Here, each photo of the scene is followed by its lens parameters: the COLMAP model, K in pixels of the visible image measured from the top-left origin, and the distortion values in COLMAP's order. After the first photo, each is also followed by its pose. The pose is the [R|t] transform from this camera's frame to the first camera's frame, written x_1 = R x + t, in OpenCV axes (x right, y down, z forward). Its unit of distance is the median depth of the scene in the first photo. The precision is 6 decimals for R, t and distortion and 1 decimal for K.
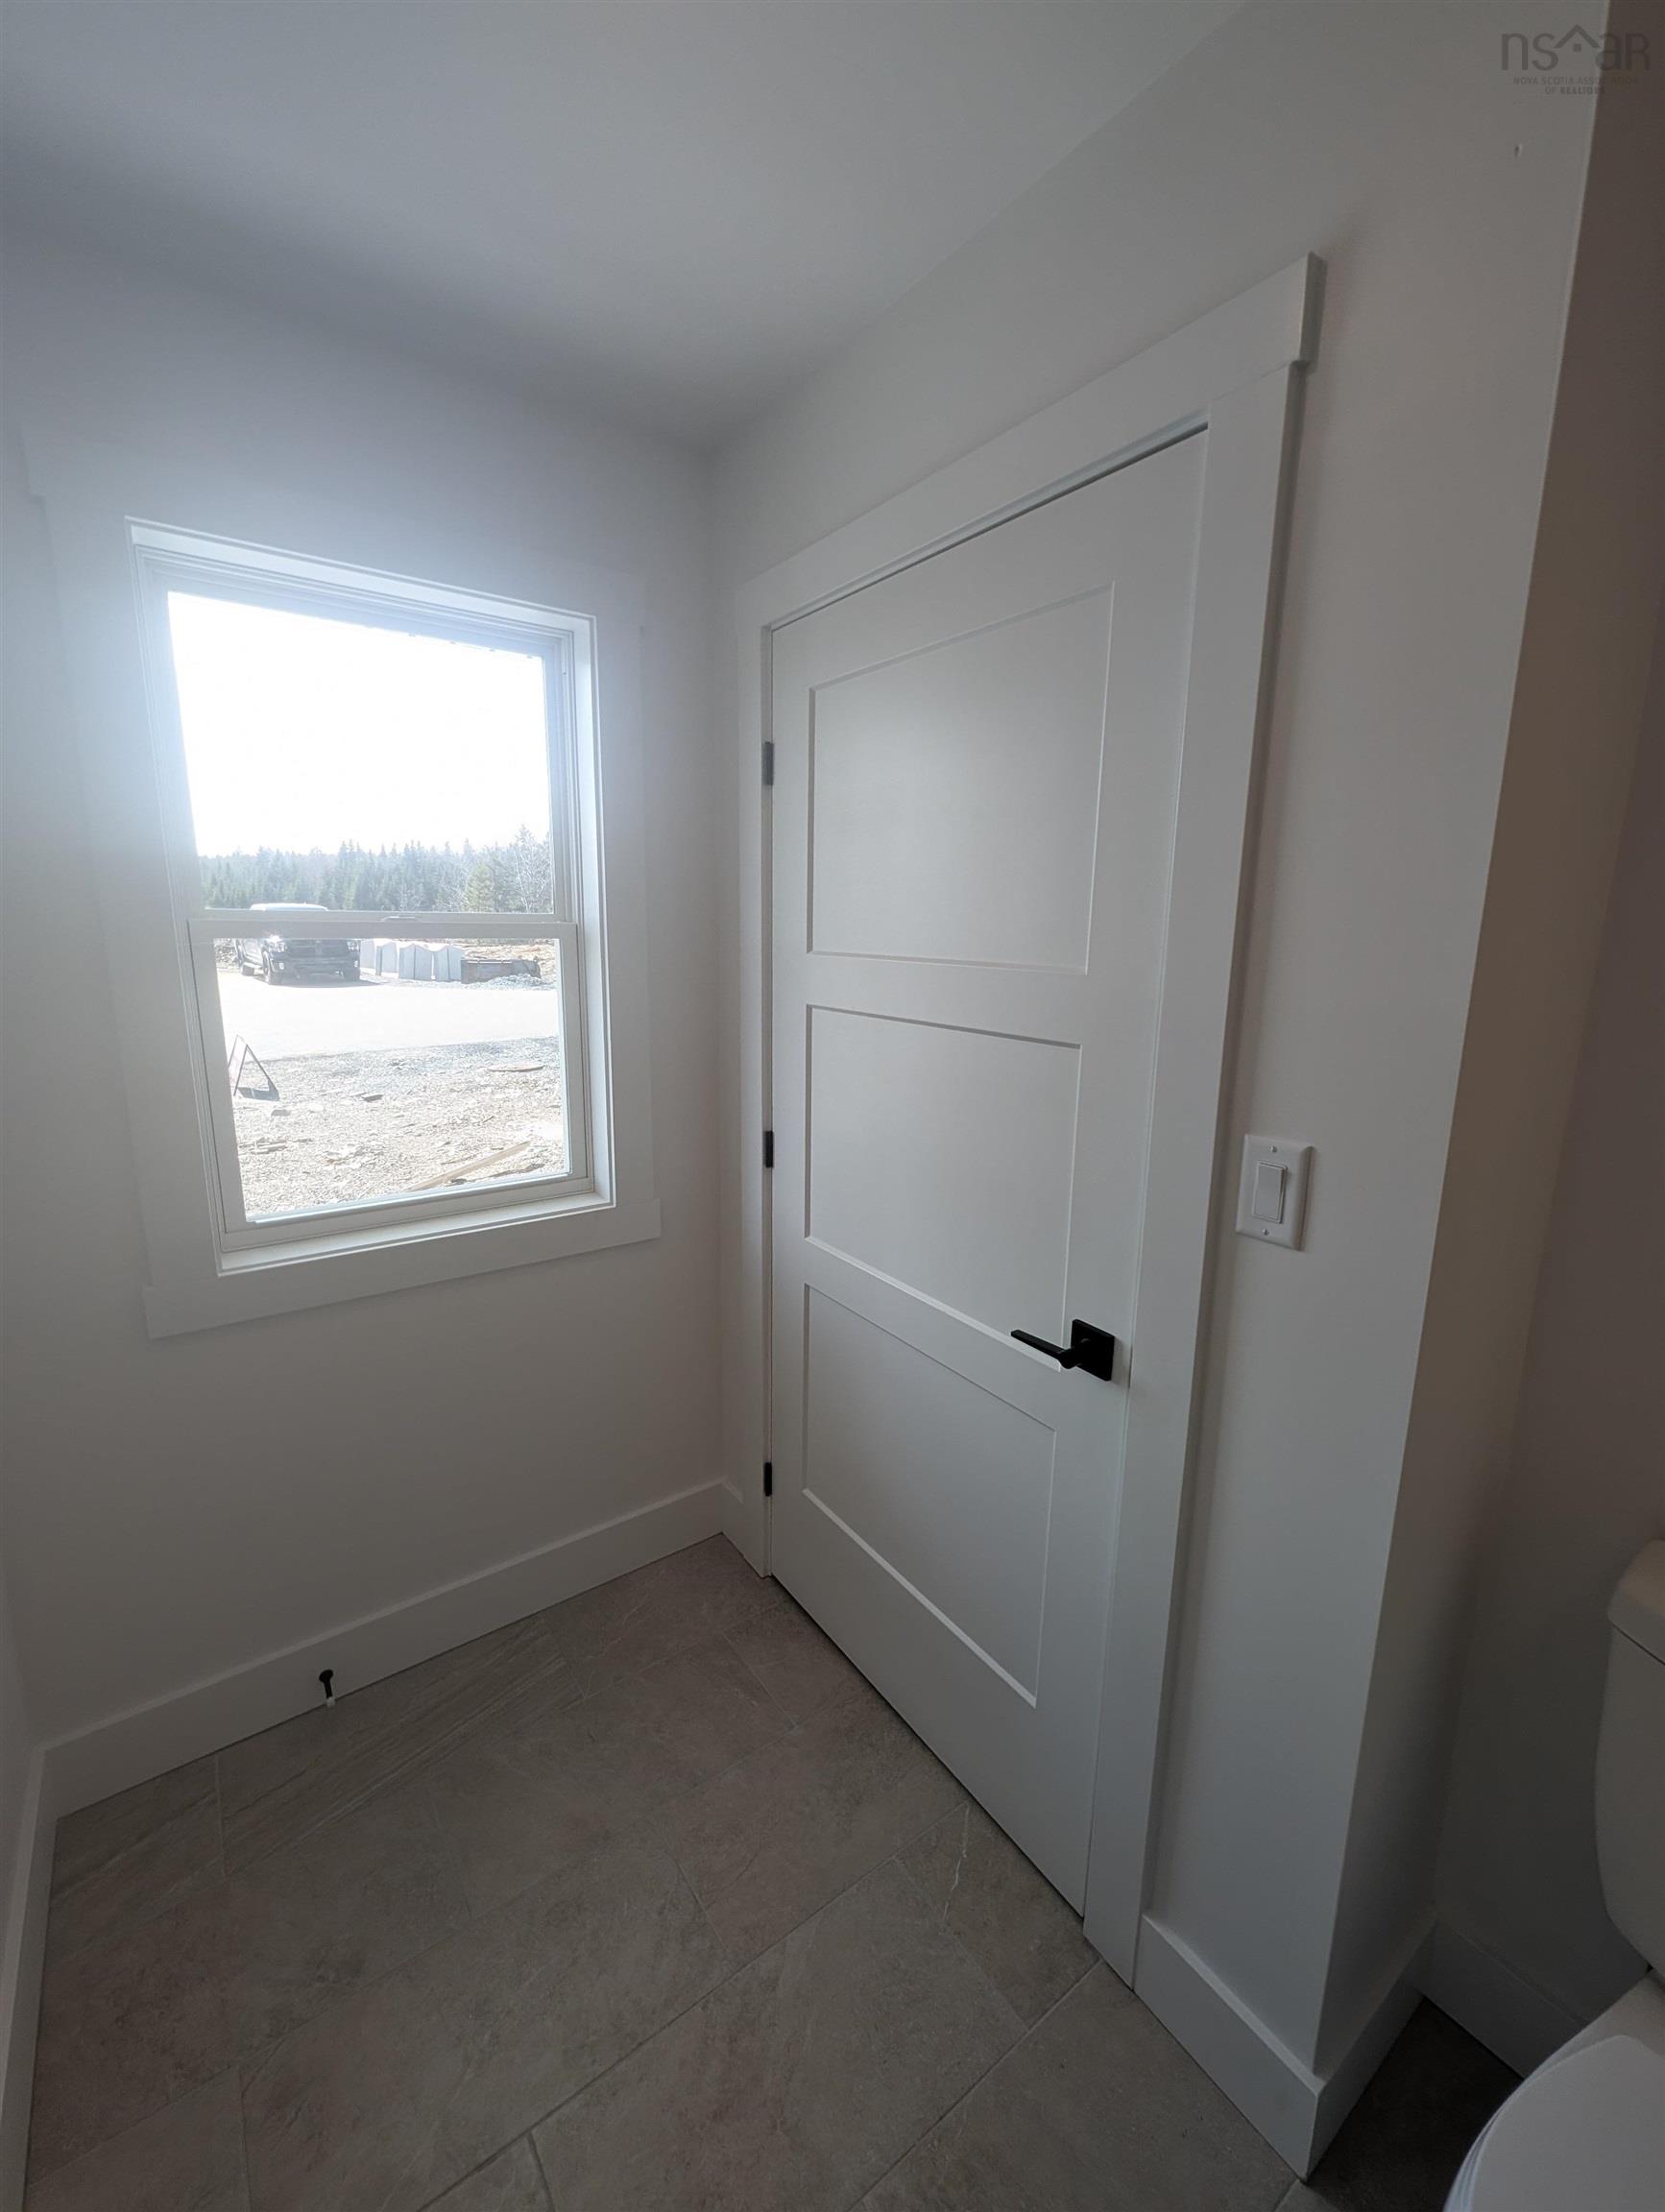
lens RADIAL K [[908.4, 0, 838.9], [0, 908.4, 1101.1], [0, 0, 1]] dist [0.003335, -0.001620]
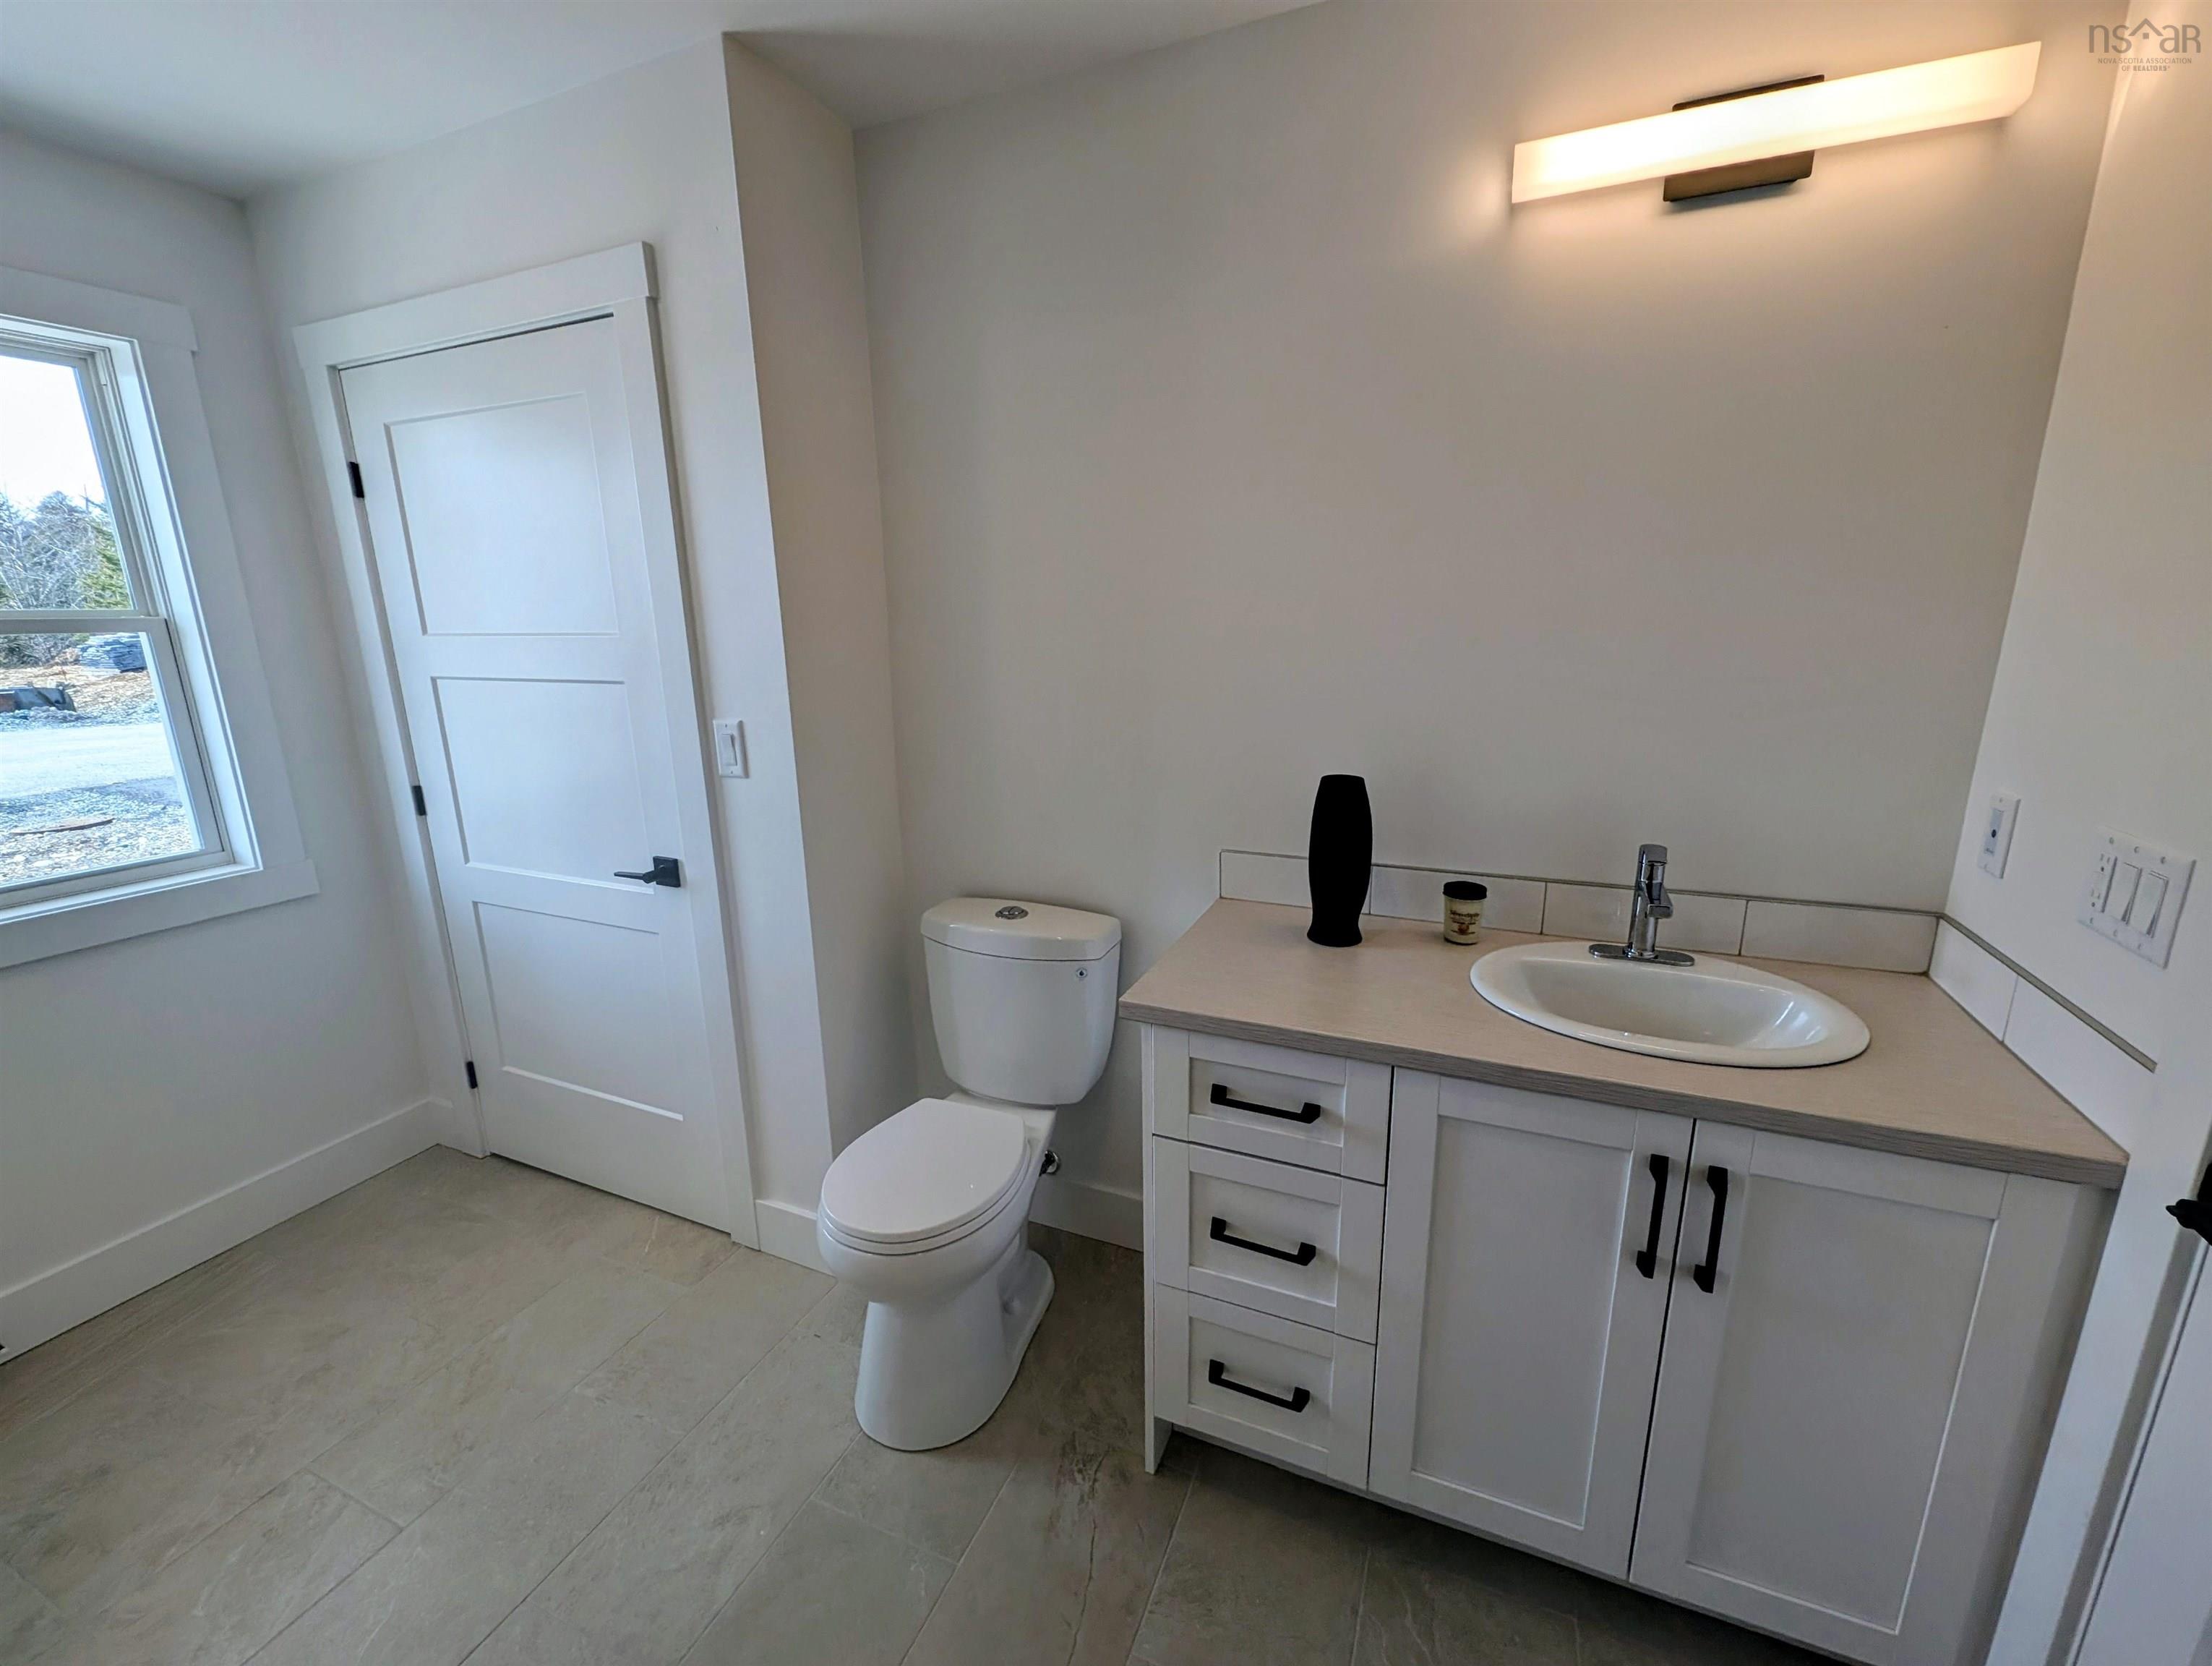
lens RADIAL K [[908.4, 0, 1105.4], [0, 908.4, 833.8], [0, 0, 1]] dist [0.003335, -0.001620]
pose [[0.859696, -0.144881, 0.489829, 0.153117], [0.124053, 0.989442, 0.074930, 0.167150], [-0.495514, -0.003652, 0.868592, -0.713766]]
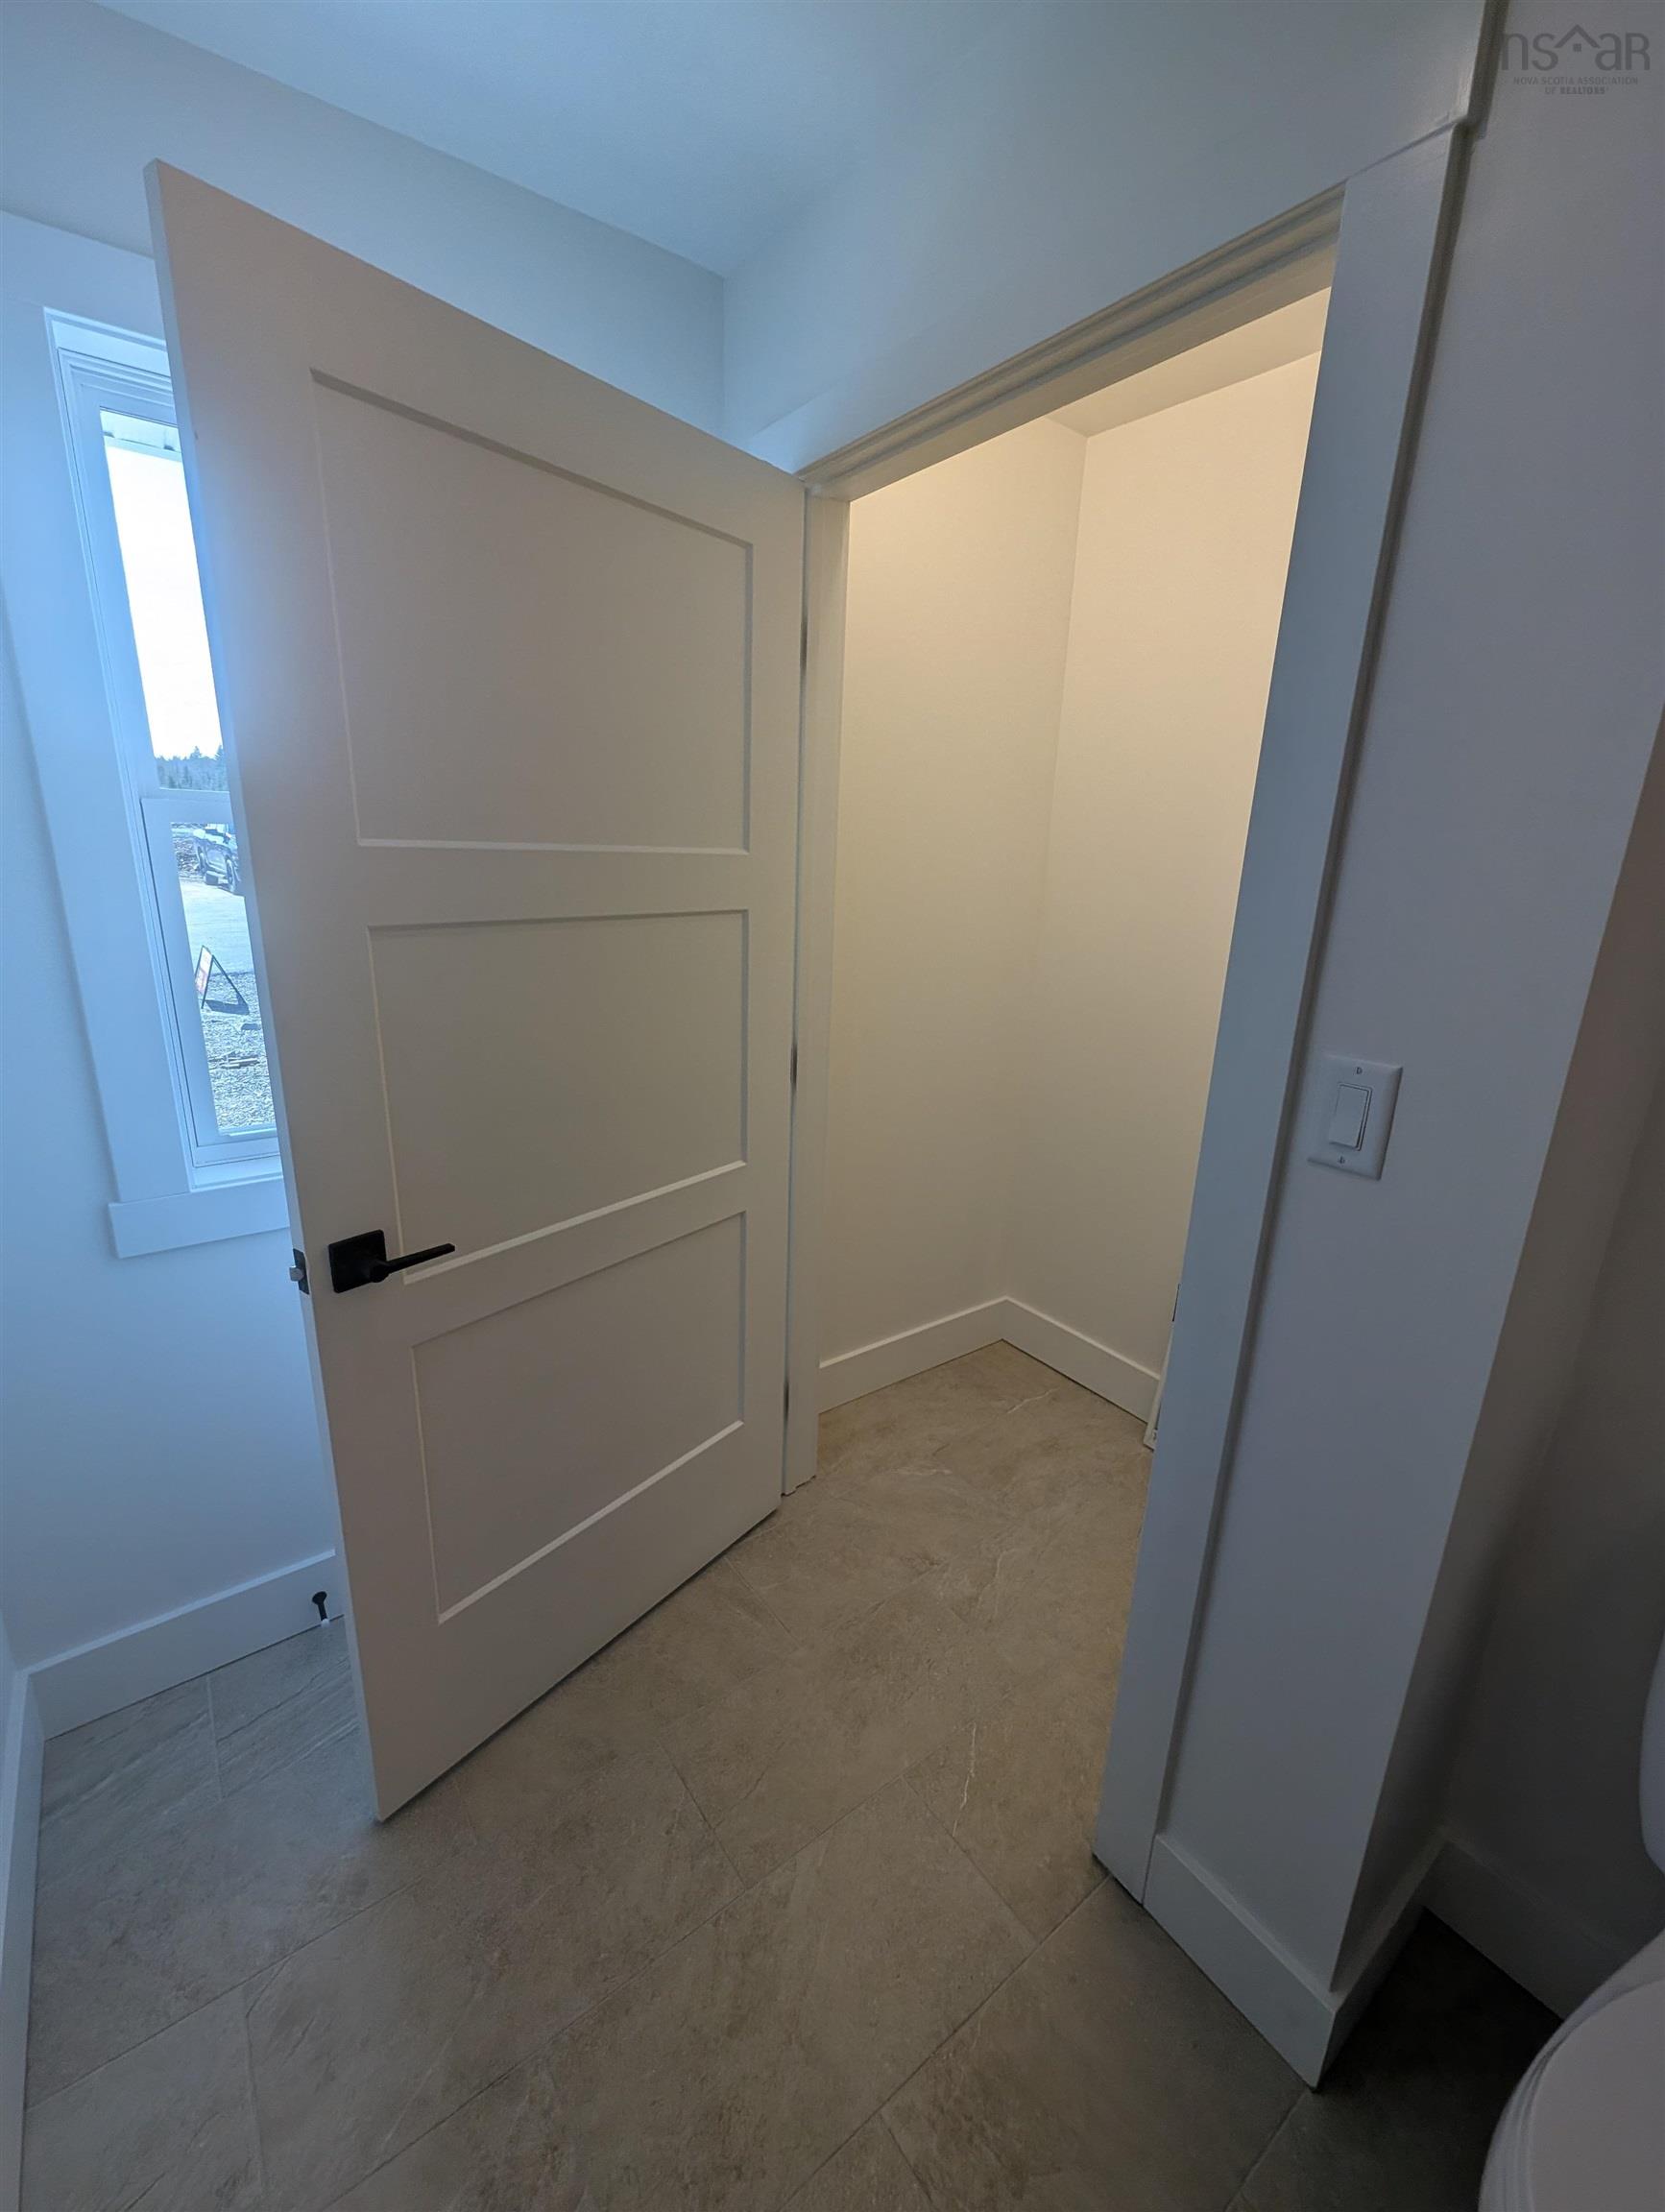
lens RADIAL K [[908.4, 0, 840.1], [0, 908.4, 1100.8], [0, 0, 1]] dist [0.003335, -0.001620]
pose [[0.999573, 0.016415, 0.024164, -0.047124], [-0.018327, 0.996534, 0.081146, 0.014173], [-0.022748, -0.081554, 0.996409, 0.073369]]
